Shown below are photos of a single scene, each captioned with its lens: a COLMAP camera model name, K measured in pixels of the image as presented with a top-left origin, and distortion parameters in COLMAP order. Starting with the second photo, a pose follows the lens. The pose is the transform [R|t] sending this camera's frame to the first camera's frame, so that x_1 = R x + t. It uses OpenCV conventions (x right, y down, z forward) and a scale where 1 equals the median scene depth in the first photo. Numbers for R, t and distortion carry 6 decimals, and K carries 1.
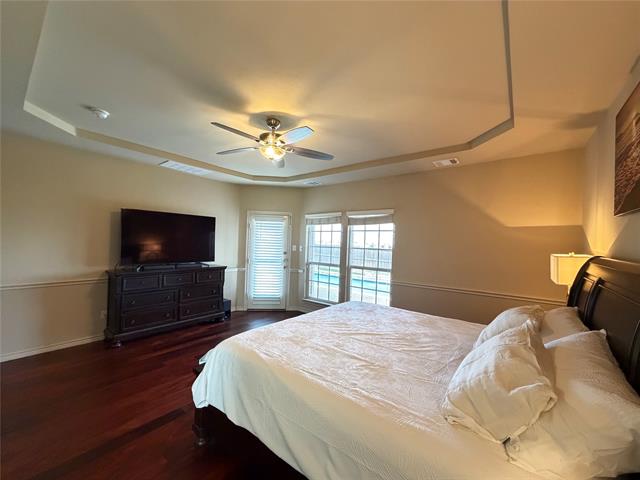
lens RADIAL K [[254.9, 0, 318.8], [0, 254.9, 241.0], [0, 0, 1]] dist [-0.000005, -0.000255]
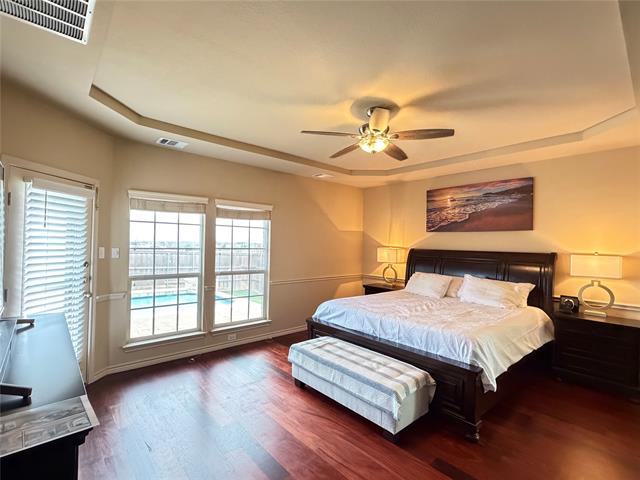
lens RADIAL K [[305.3, 0, 320.0], [0, 305.3, 240.0], [0, 0, 1]] dist [-0.000960, -0.000115]
pose [[0.167438, -0.010829, 0.985823, -0.689567], [-0.019002, 0.999718, 0.014209, -0.015321], [-0.985699, -0.021111, 0.167185, 0.546605]]
